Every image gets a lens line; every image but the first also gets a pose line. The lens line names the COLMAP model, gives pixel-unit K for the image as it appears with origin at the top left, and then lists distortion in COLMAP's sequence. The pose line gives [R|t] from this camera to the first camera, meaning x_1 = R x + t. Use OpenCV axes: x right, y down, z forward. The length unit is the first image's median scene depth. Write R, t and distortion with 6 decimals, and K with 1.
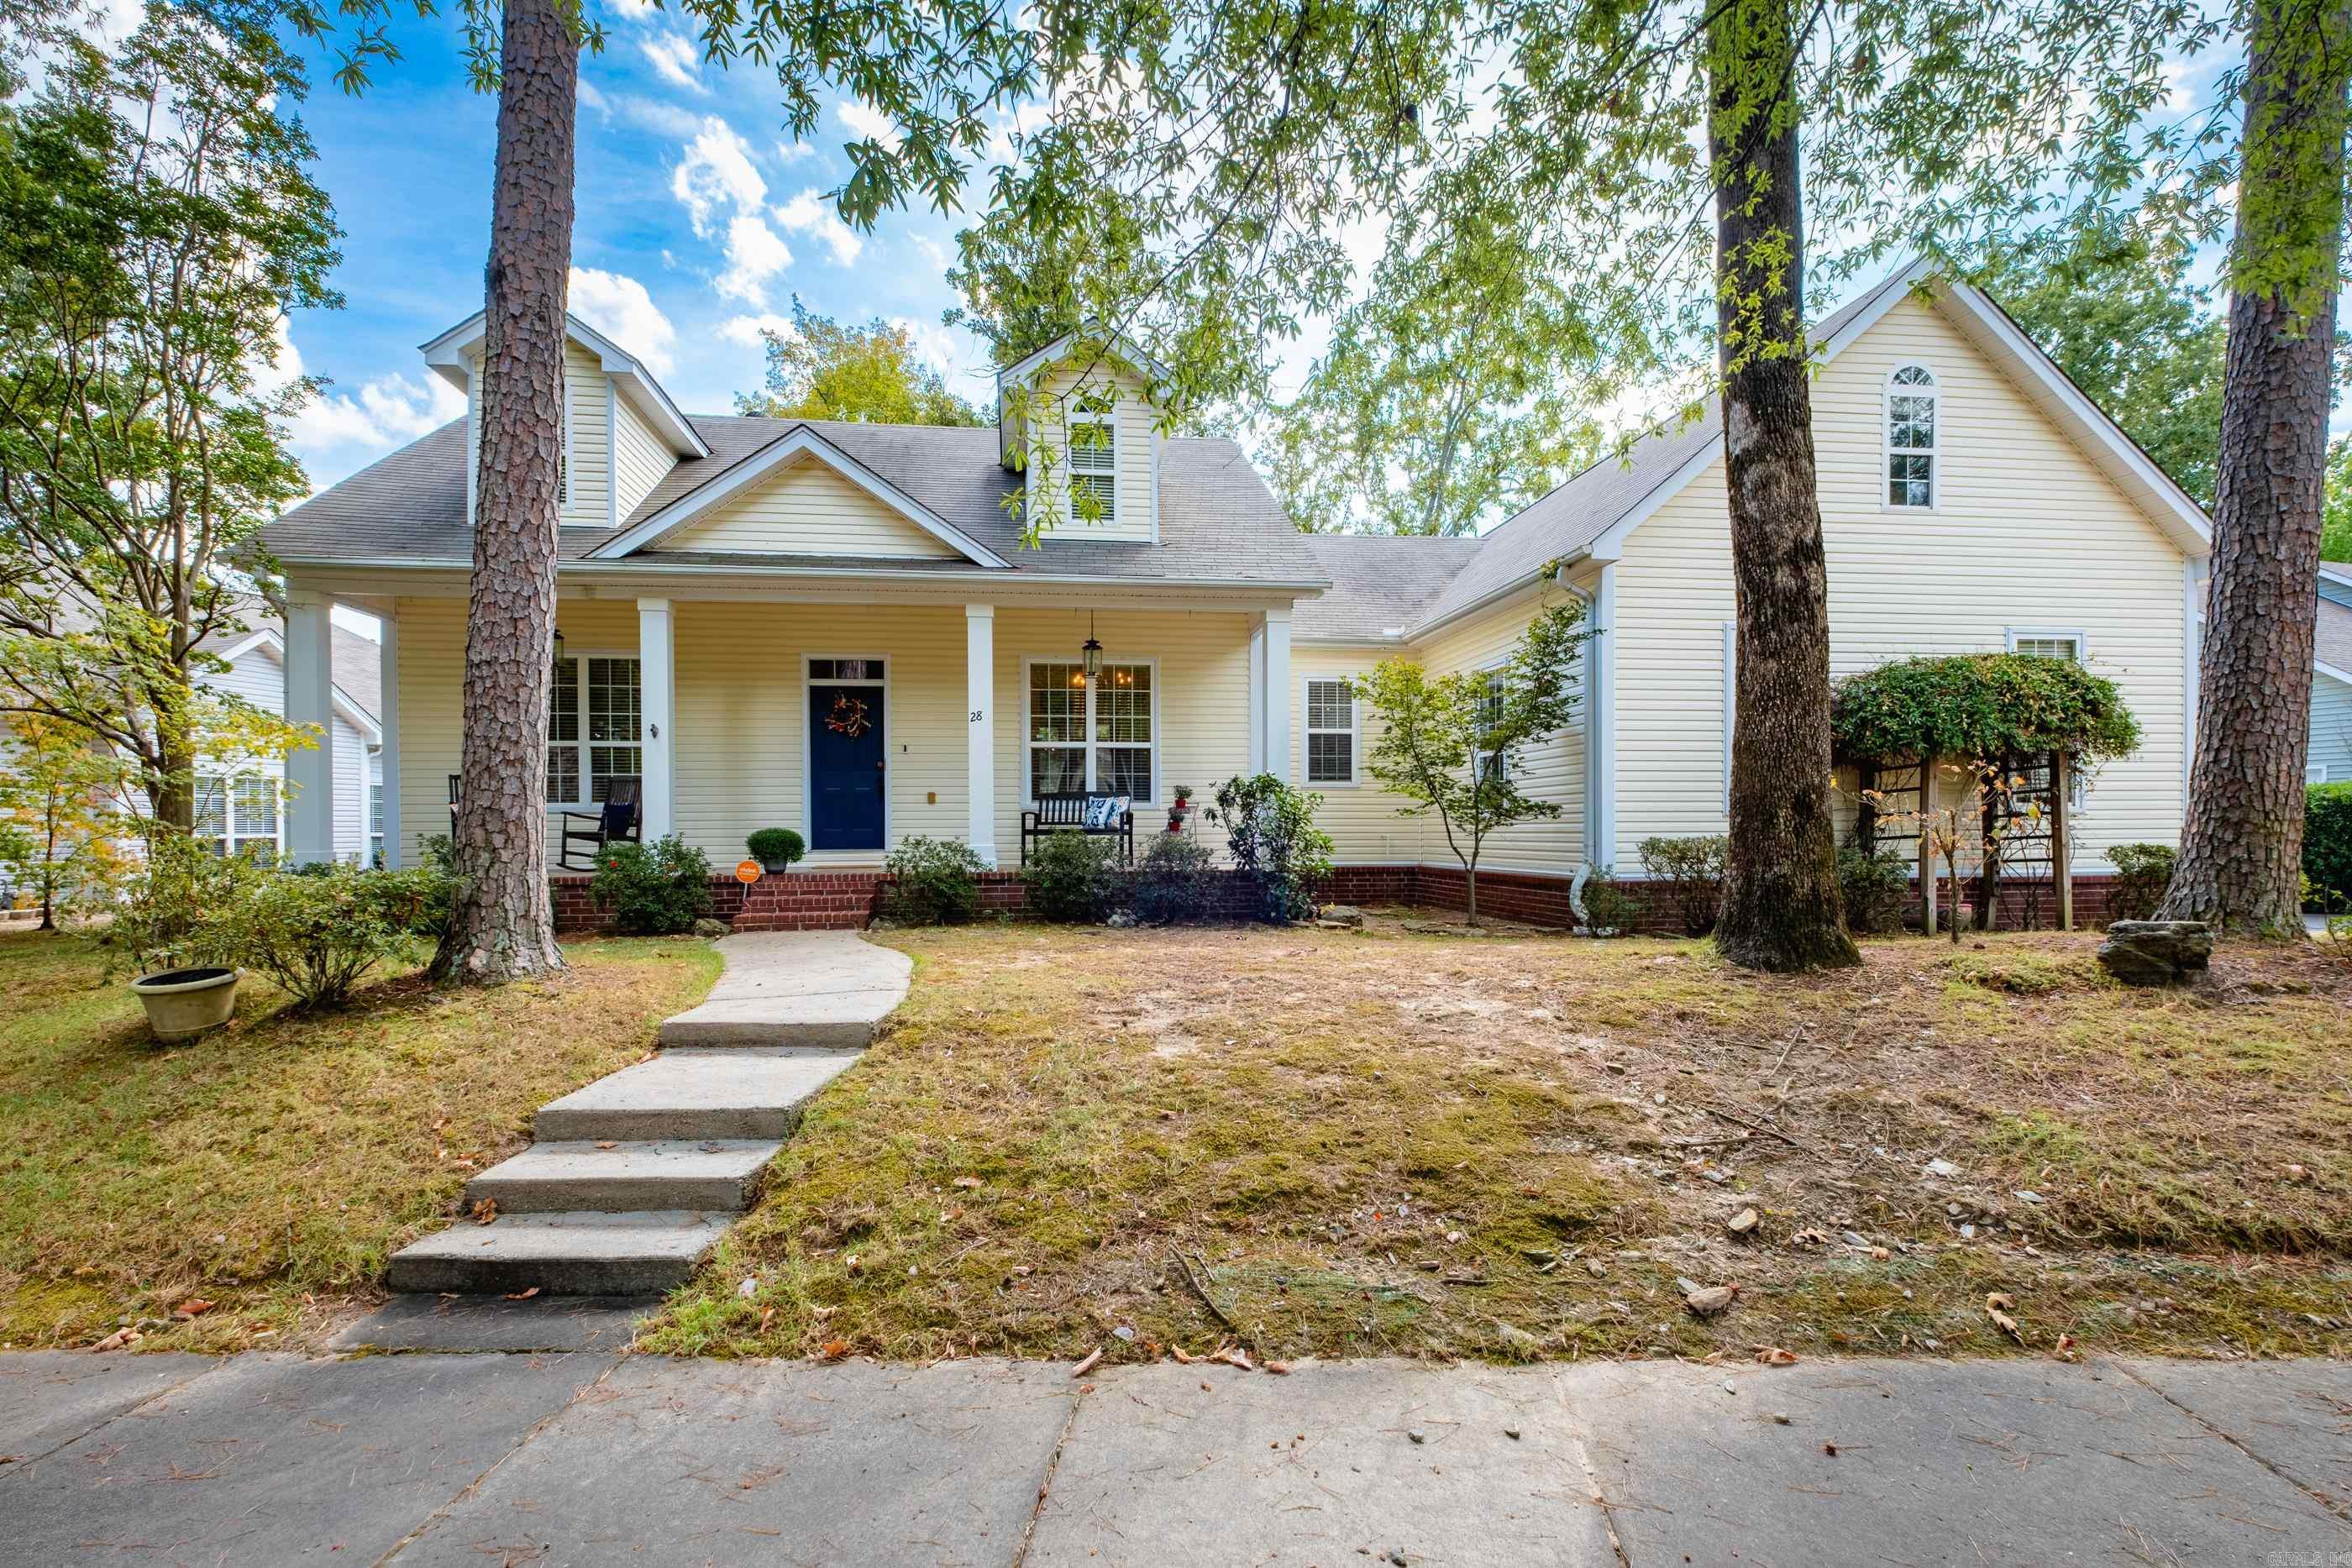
lens RADIAL K [[1087.5, 0, 1168.7], [0, 1087.5, 839.3], [0, 0, 1]] dist [0.000667, -0.000519]
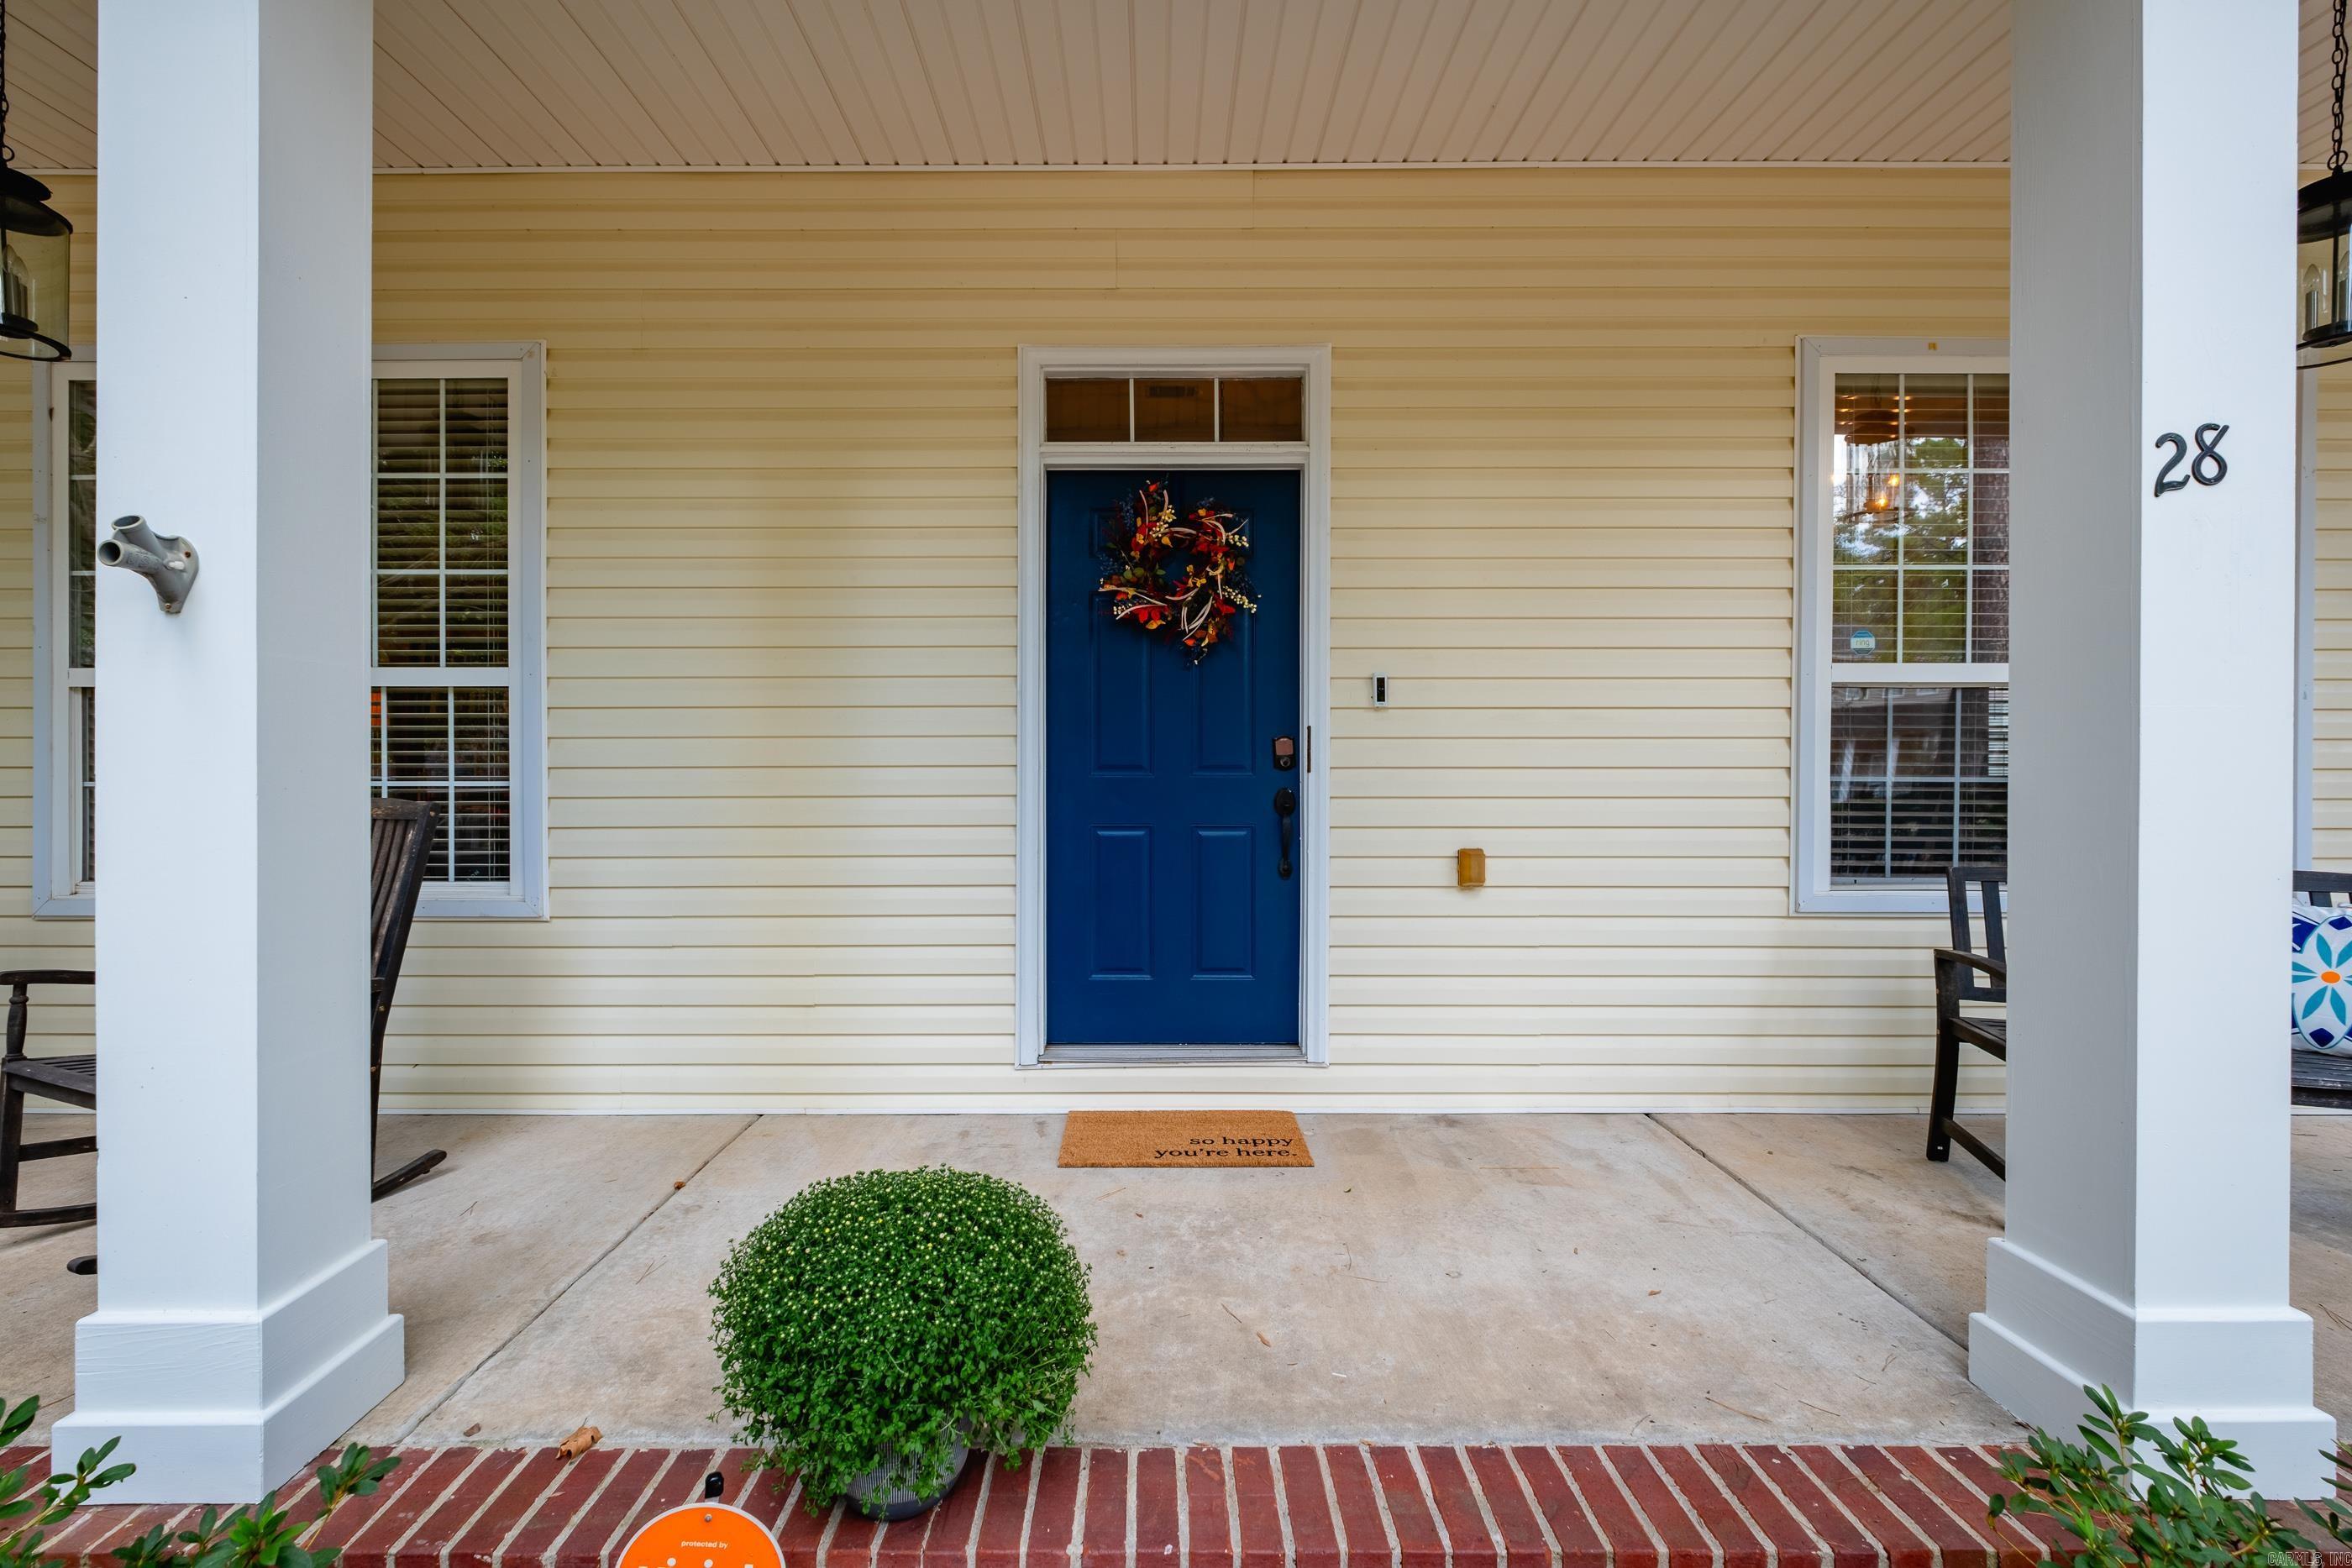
lens RADIAL K [[1010.4, 0, 1176.0], [0, 1010.4, 784.0], [0, 0, 1]] dist [0.001469, 0.000065]
pose [[0.992478, 0.006279, -0.122259, -0.299331], [-0.006975, 0.999962, -0.005273, -0.065982], [0.122221, 0.006086, 0.992484, 0.843450]]
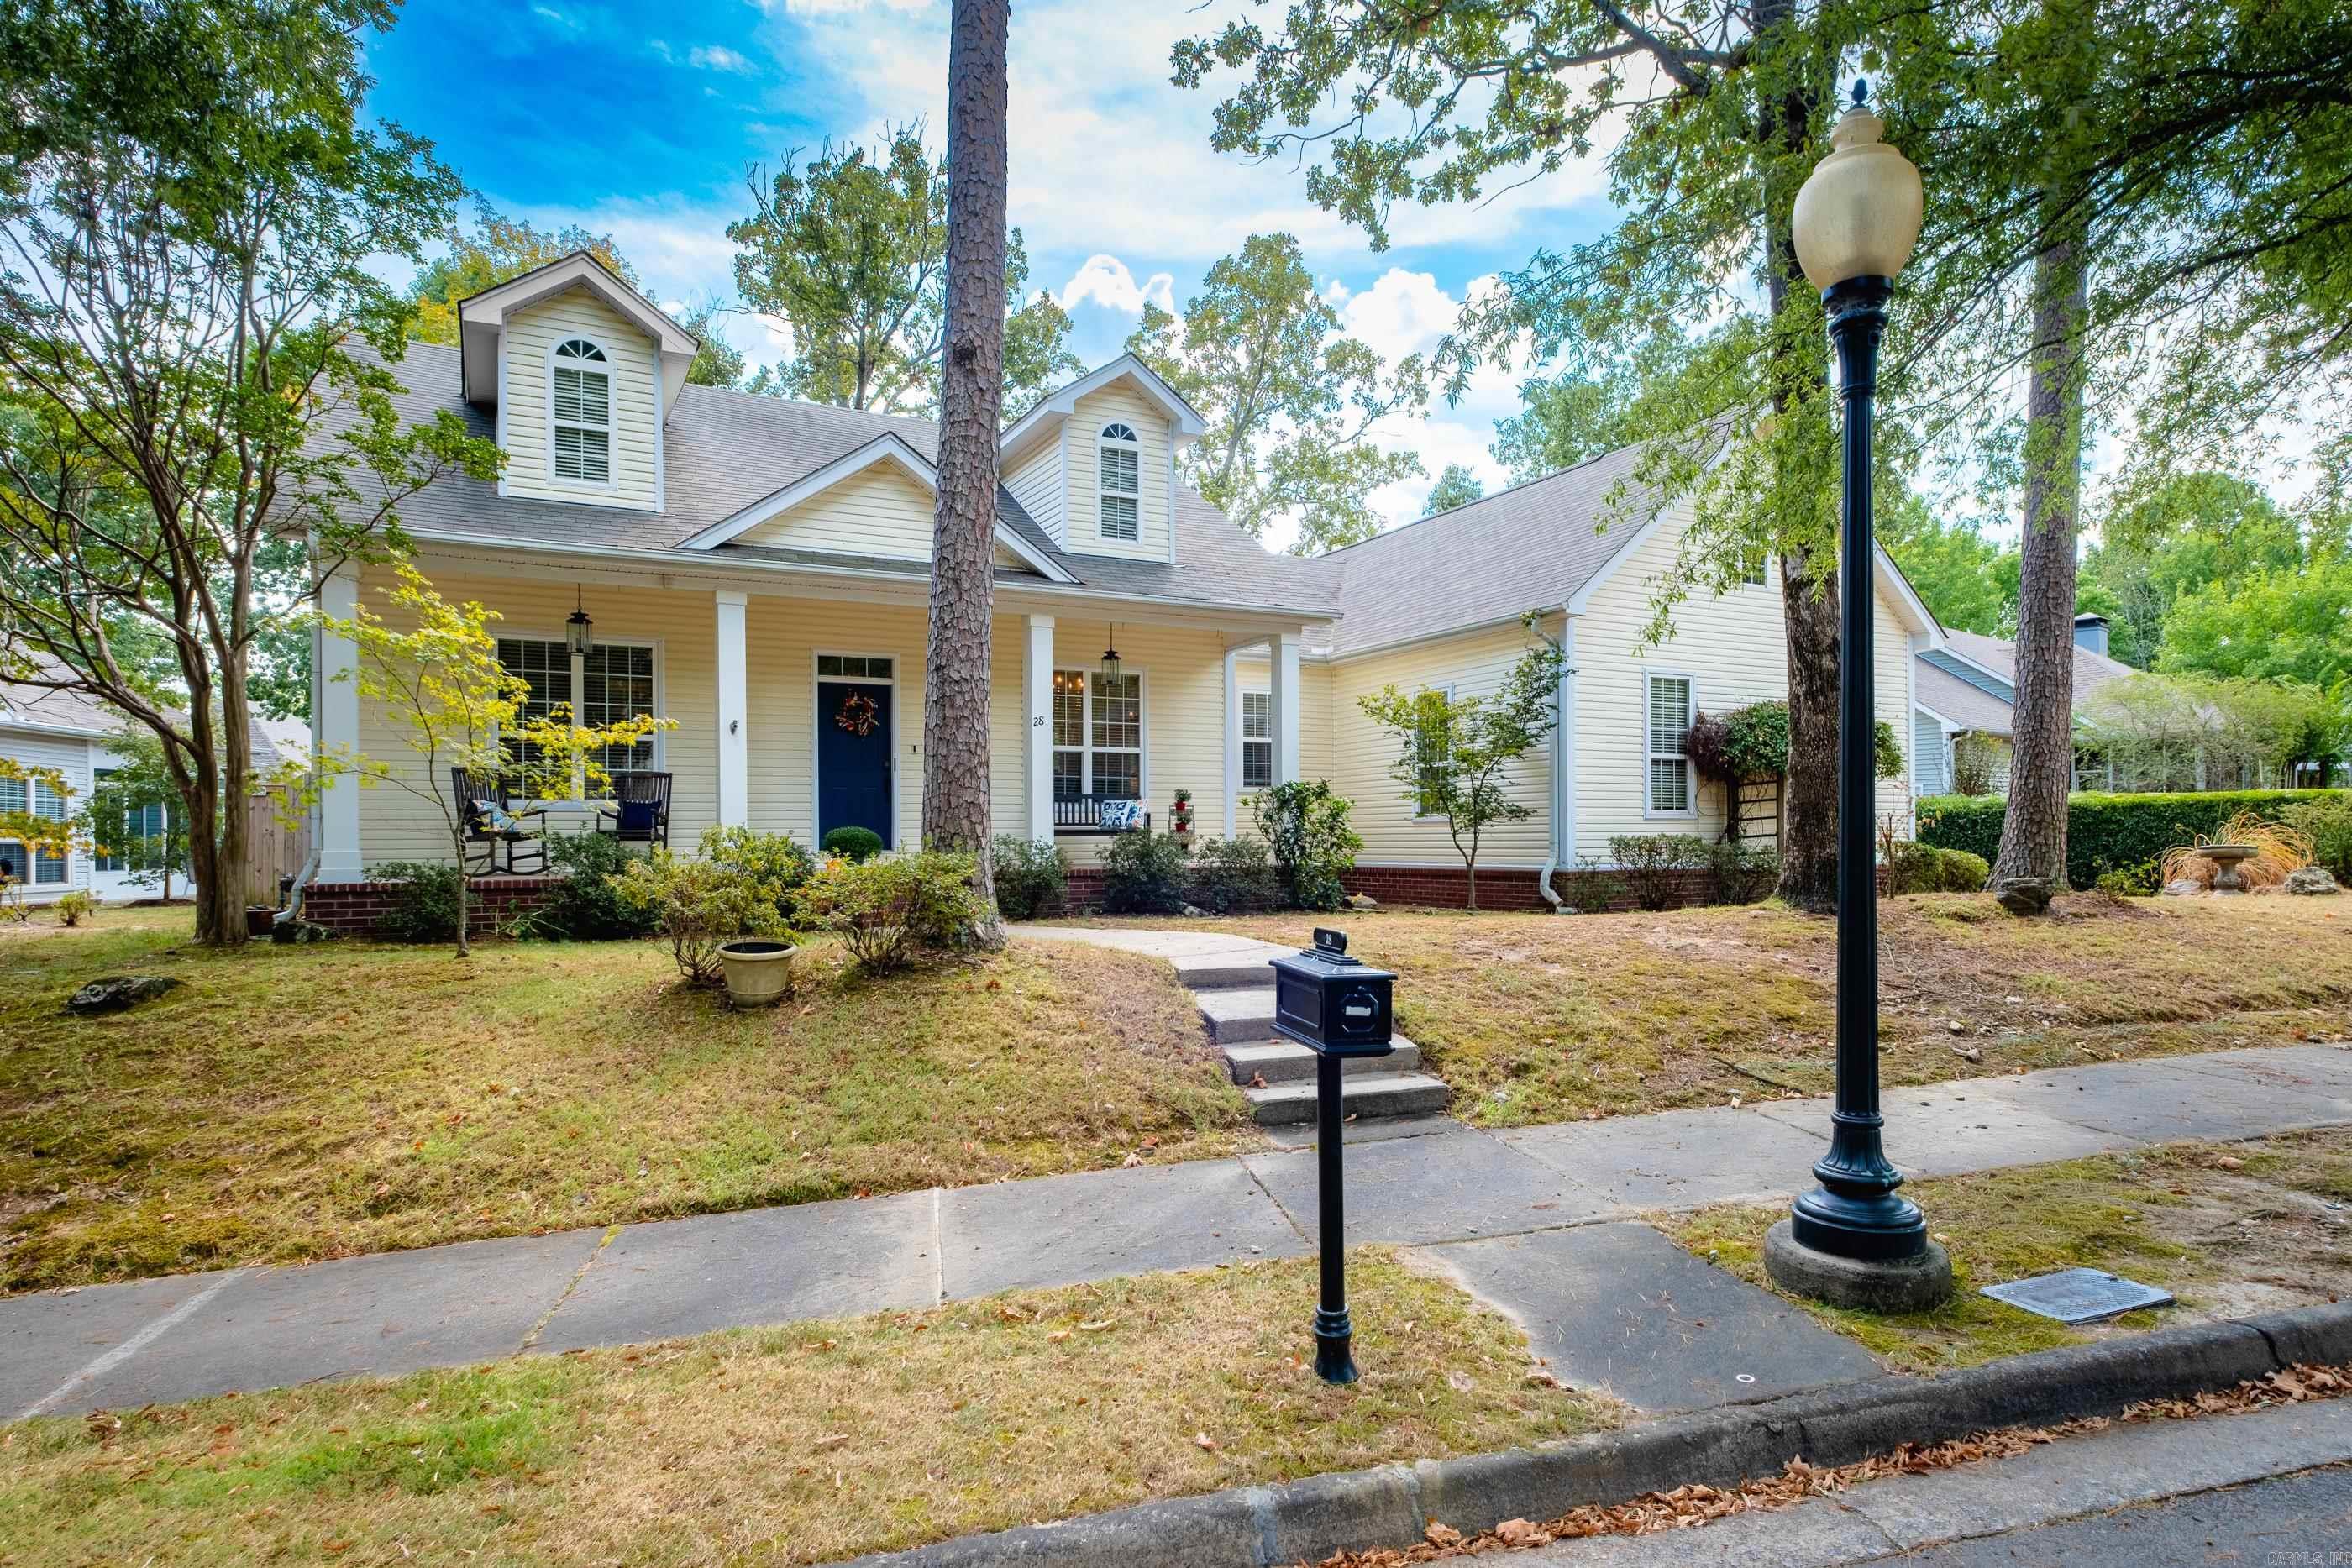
lens RADIAL K [[1272.2, 0, 1178.0], [0, 1272.2, 828.6], [0, 0, 1]] dist [0.001173, 0.001311]
pose [[0.943605, 0.002717, 0.331062, -0.455919], [0.003636, 0.999821, -0.018568, 0.013589], [-0.331053, 0.018724, 0.943426, -0.199563]]
